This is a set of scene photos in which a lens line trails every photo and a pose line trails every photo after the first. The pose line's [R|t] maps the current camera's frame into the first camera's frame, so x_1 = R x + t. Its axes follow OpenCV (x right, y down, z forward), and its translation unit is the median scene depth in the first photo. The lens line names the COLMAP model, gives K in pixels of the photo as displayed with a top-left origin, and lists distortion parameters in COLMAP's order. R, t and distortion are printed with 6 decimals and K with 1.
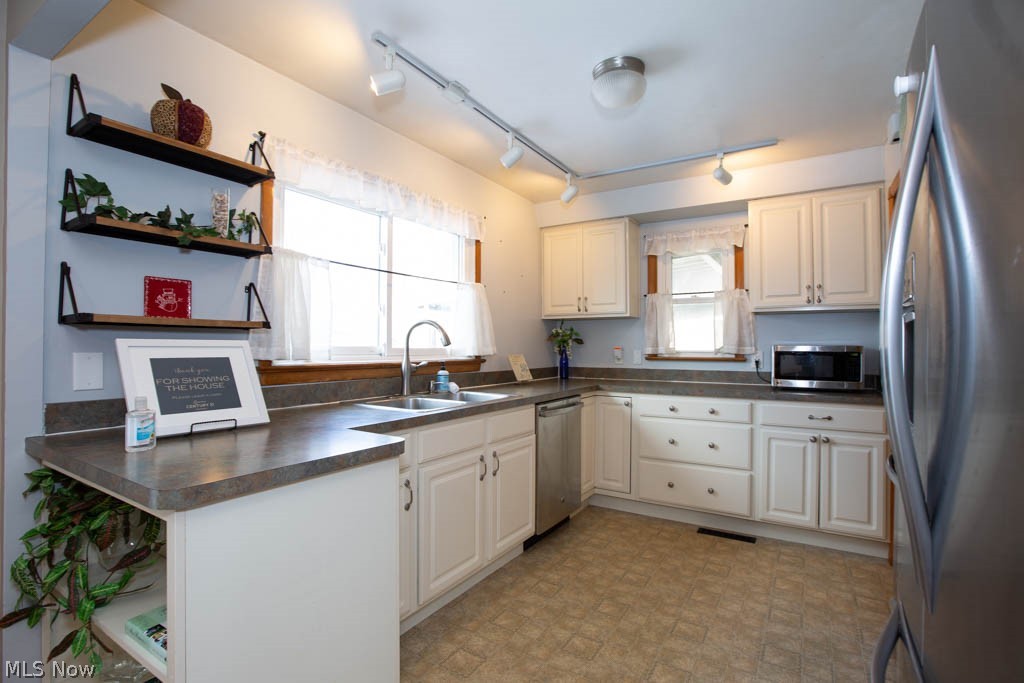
lens RADIAL K [[470.2, 0, 511.4], [0, 470.2, 344.2], [0, 0, 1]] dist [-0.037024, 0.013564]
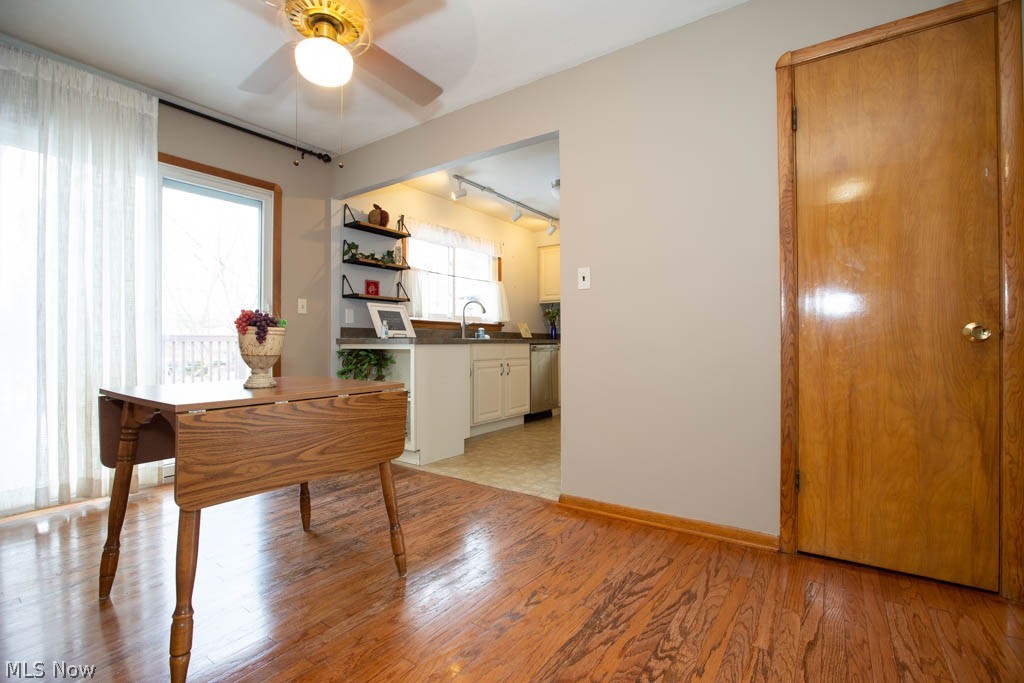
lens RADIAL K [[470.2, 0, 533.6], [0, 470.2, 339.1], [0, 0, 1]] dist [-0.037024, 0.013564]
pose [[0.999980, -0.005245, -0.003570, 0.088191], [0.005227, 0.999974, -0.005018, 0.138578], [0.003596, 0.004999, 0.999981, -1.102973]]
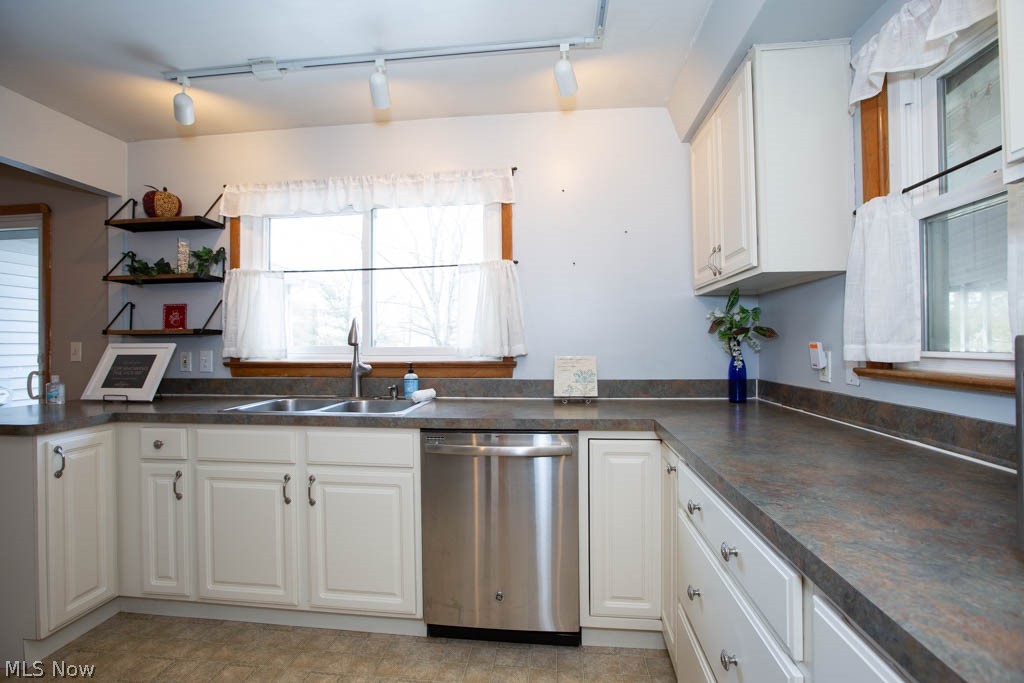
lens RADIAL K [[470.2, 0, 511.1], [0, 470.2, 345.0], [0, 0, 1]] dist [-0.037024, 0.013564]
pose [[0.433618, -0.007899, -0.901062, 0.878281], [0.009899, 0.999943, -0.004002, 0.011157], [0.901043, -0.007184, 0.433671, 1.009170]]
